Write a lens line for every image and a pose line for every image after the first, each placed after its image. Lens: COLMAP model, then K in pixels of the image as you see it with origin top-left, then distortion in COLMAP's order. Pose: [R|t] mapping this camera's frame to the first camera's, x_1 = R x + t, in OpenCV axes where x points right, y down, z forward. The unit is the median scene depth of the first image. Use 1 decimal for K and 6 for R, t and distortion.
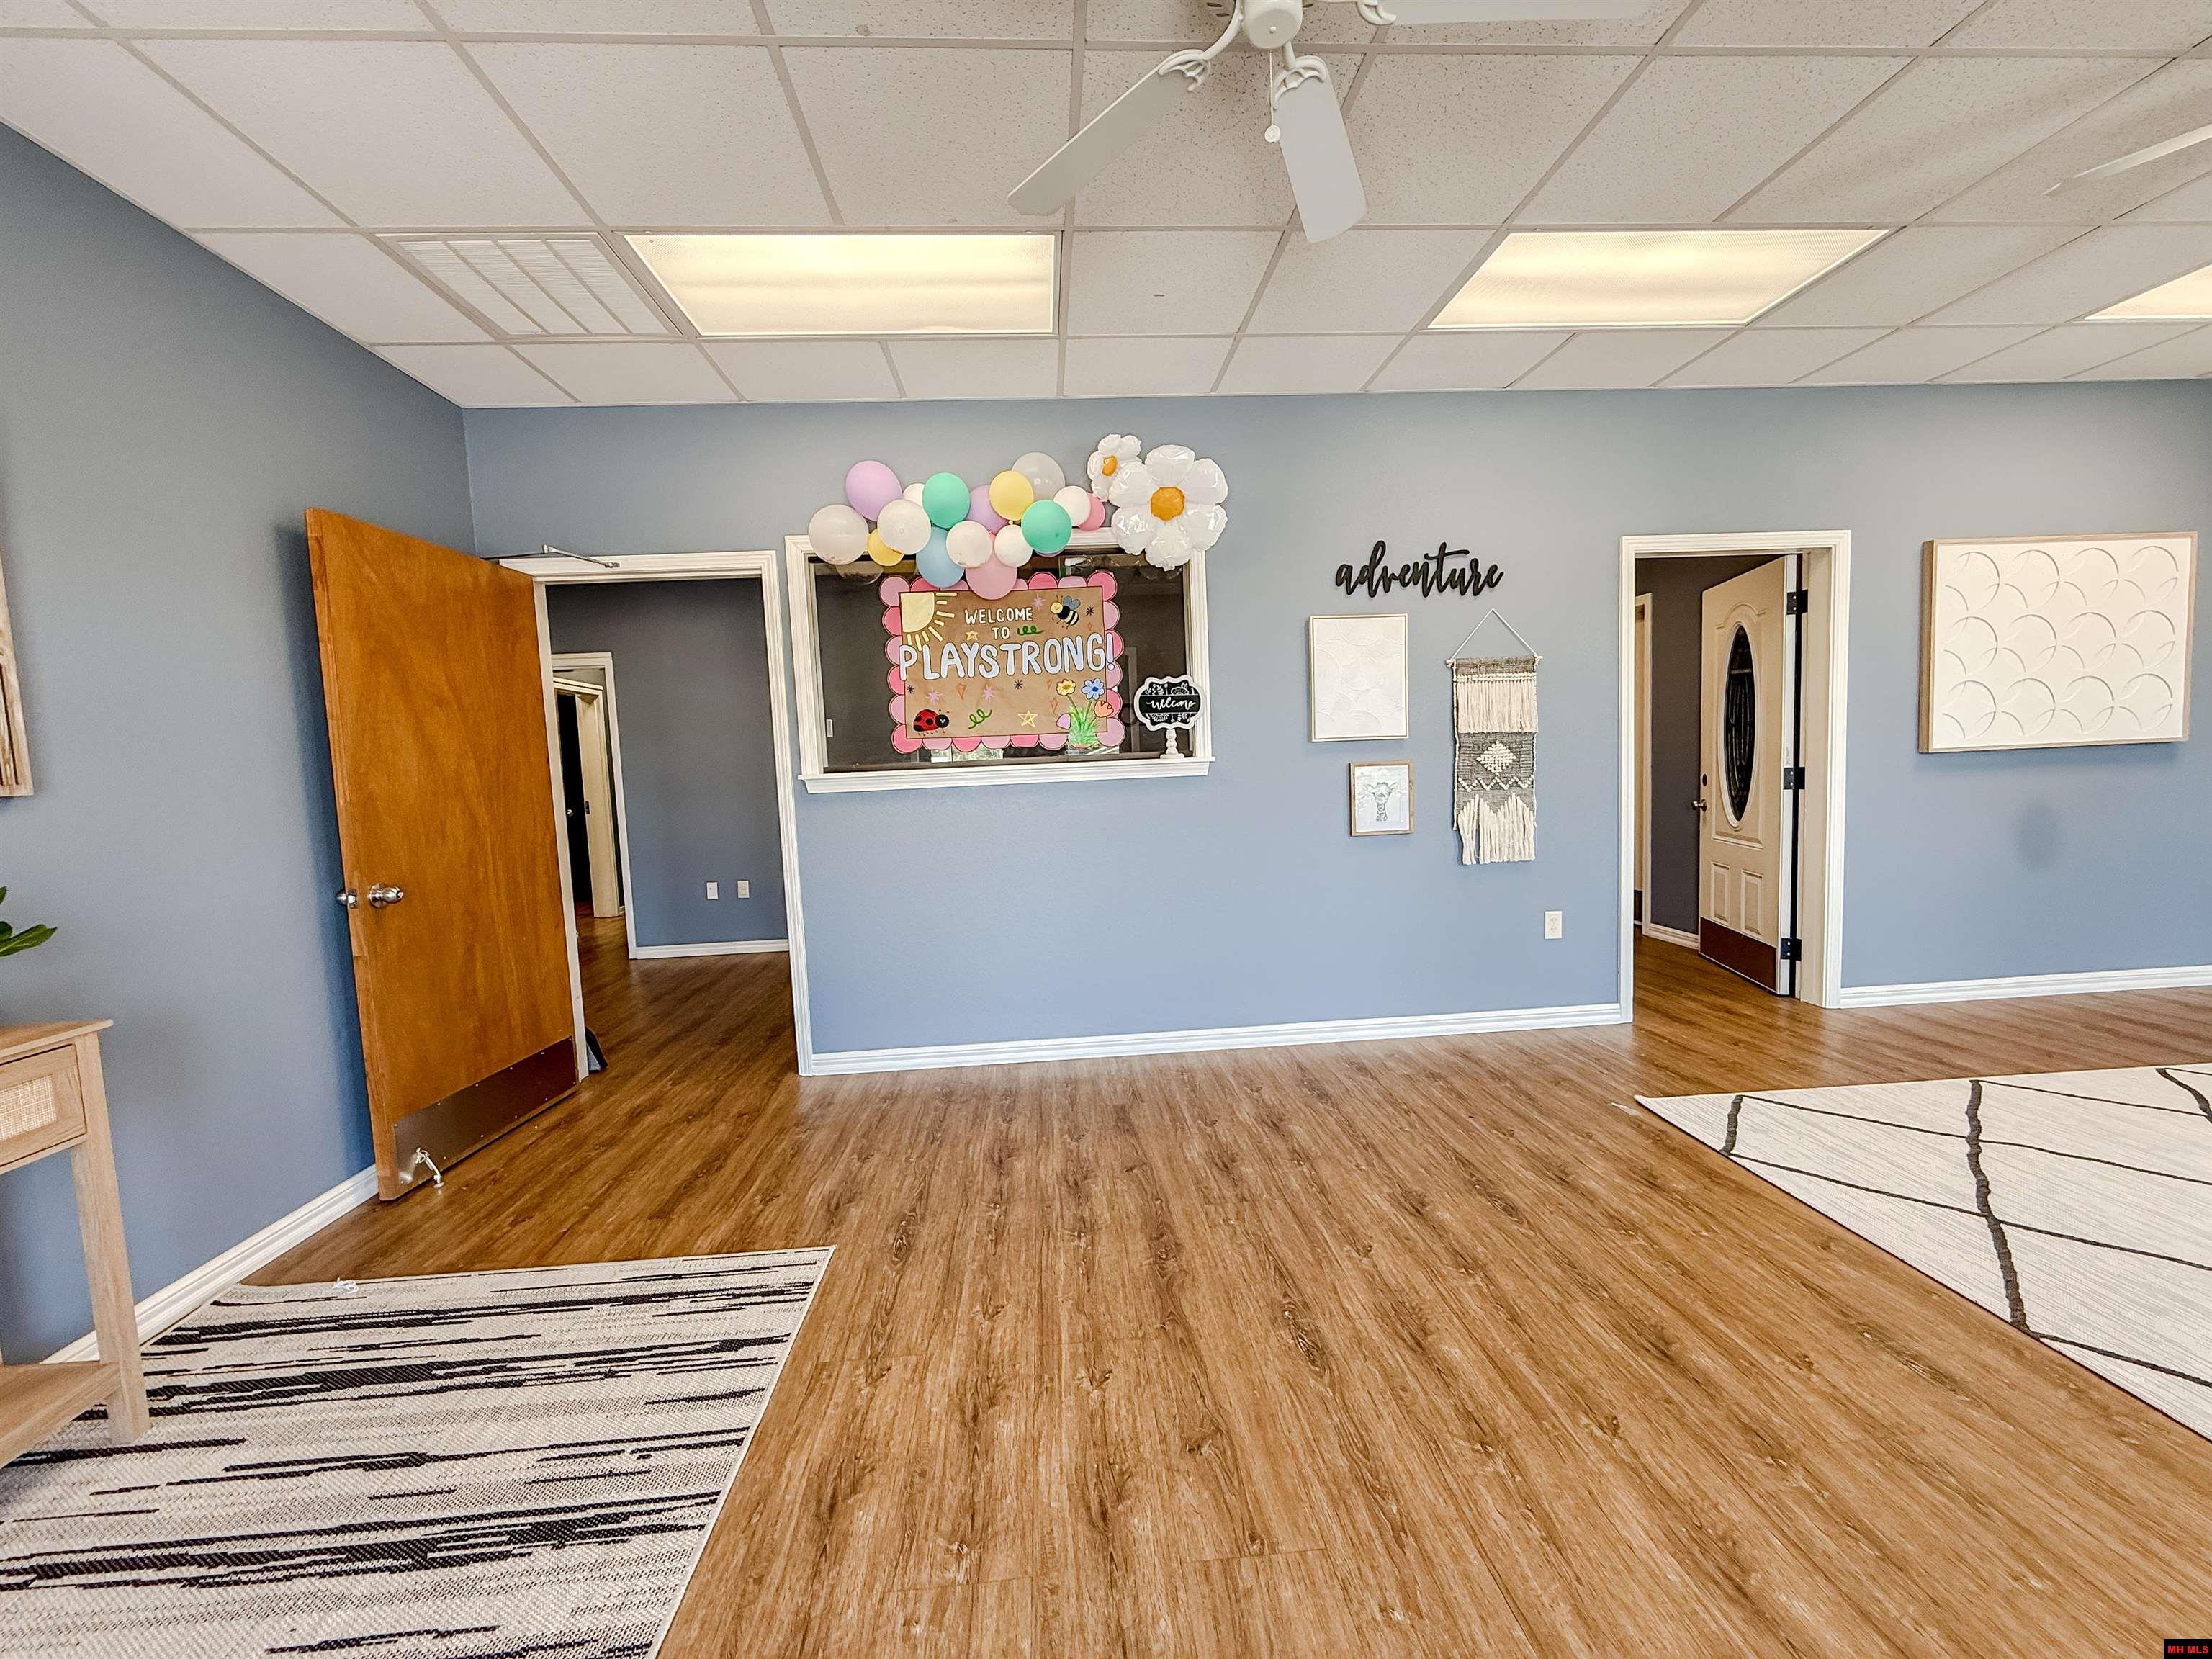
lens RADIAL K [[881.0, 0, 1101.1], [0, 881.0, 830.7], [0, 0, 1]] dist [-0.000527, 0.000121]
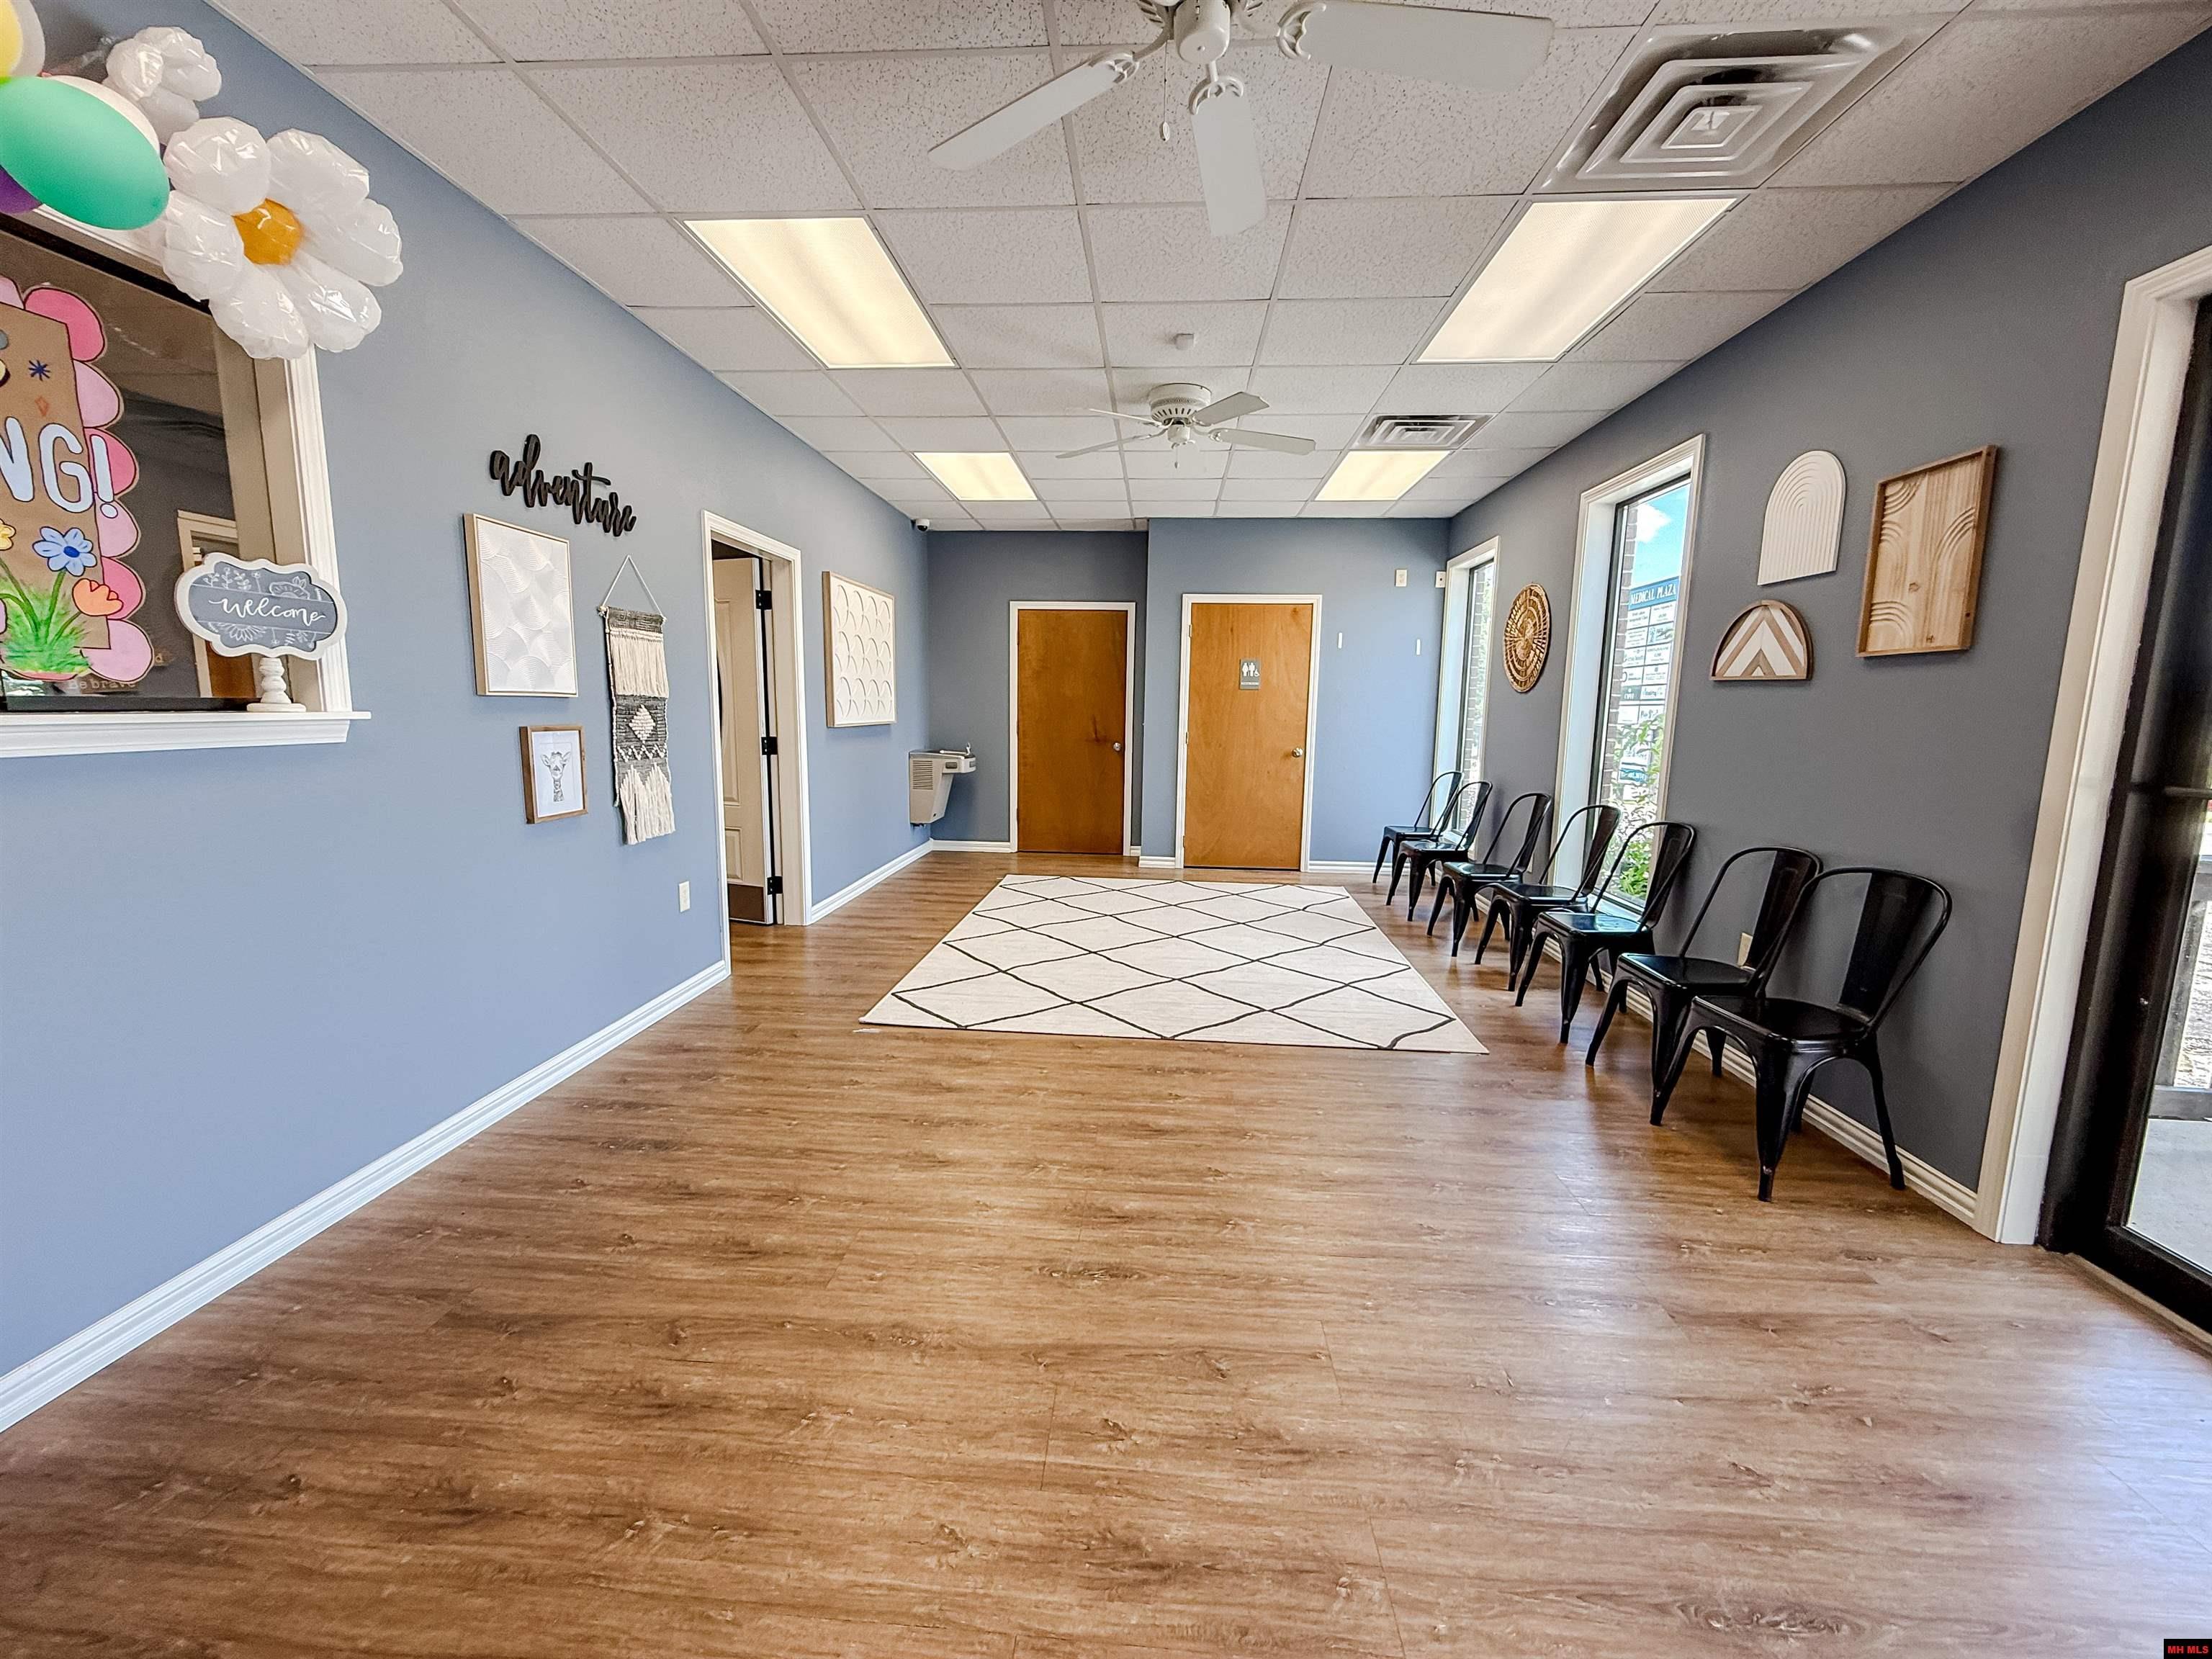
lens RADIAL K [[881.0, 0, 1101.1], [0, 881.0, 830.7], [0, 0, 1]] dist [-0.000527, 0.000121]
pose [[0.135024, -0.096038, 0.986177, -0.441276], [0.053284, 0.994555, 0.089558, -0.033168], [-0.989409, 0.040455, 0.139406, 0.464004]]
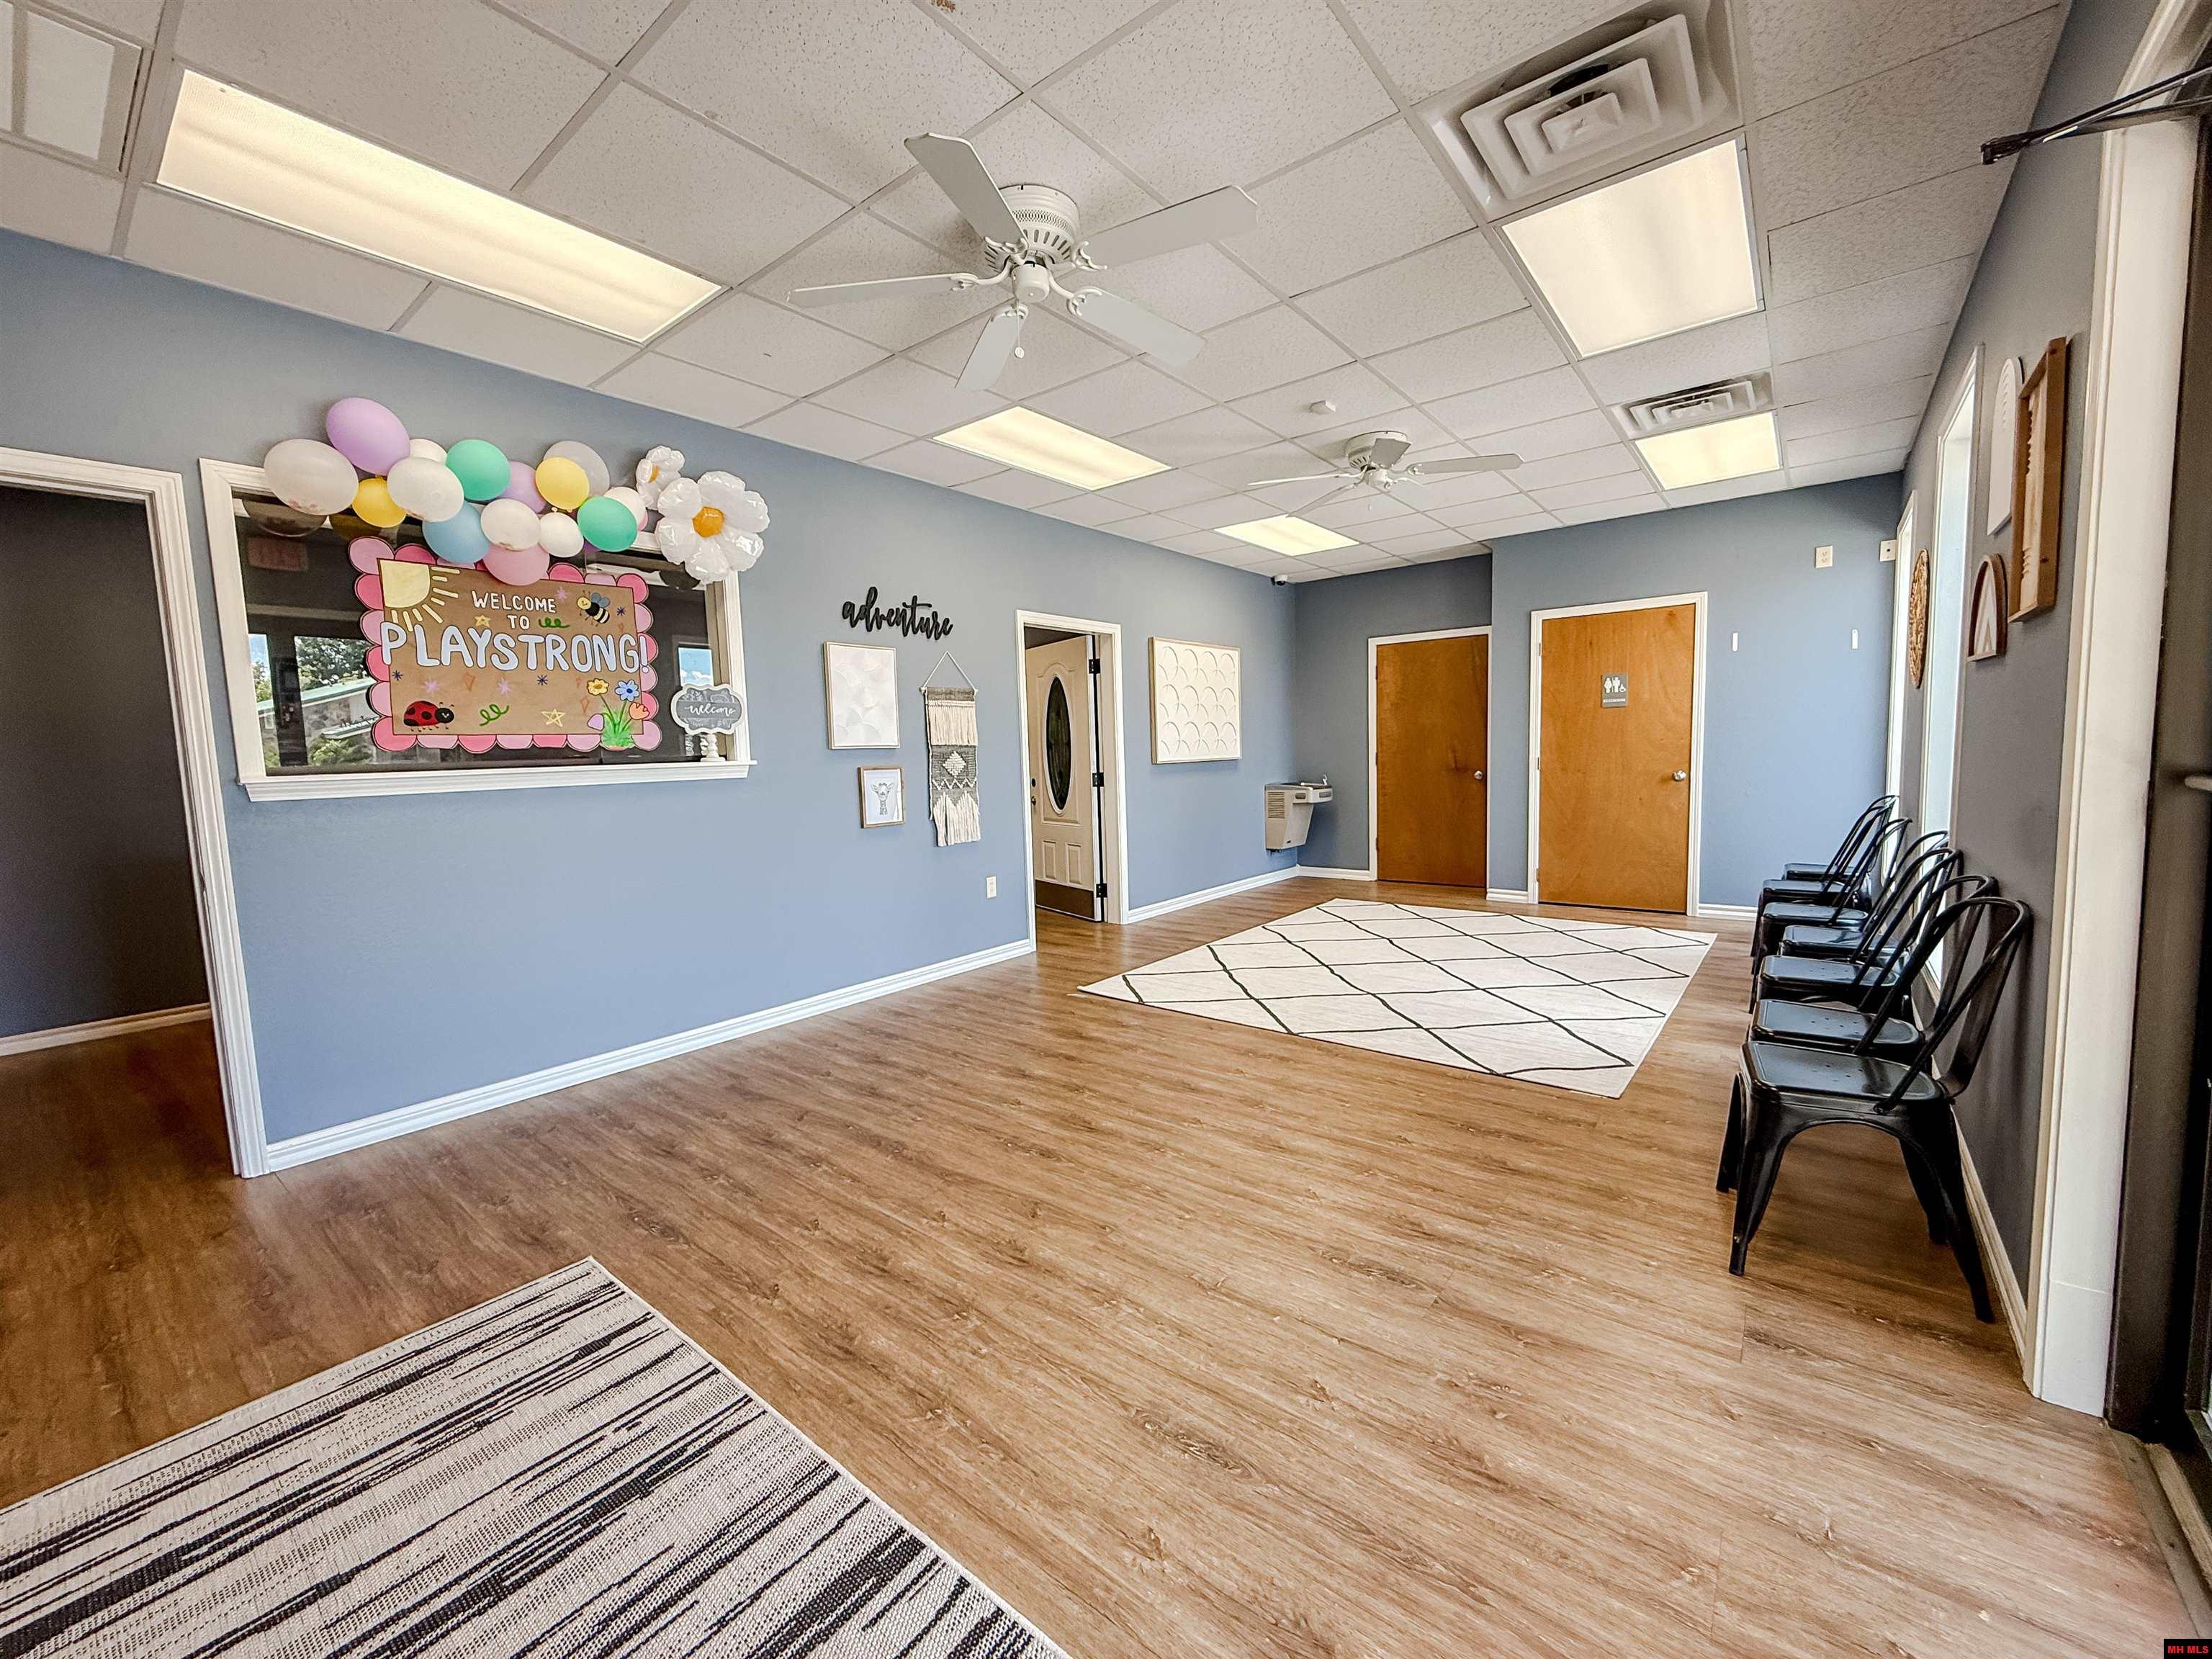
lens RADIAL K [[881.0, 0, 1101.1], [0, 881.0, 830.7], [0, 0, 1]] dist [-0.000527, 0.000121]
pose [[0.676563, -0.046273, 0.734930, -0.425366], [0.058406, 0.998252, 0.009085, 0.019938], [-0.734065, 0.036777, 0.678082, -0.059120]]
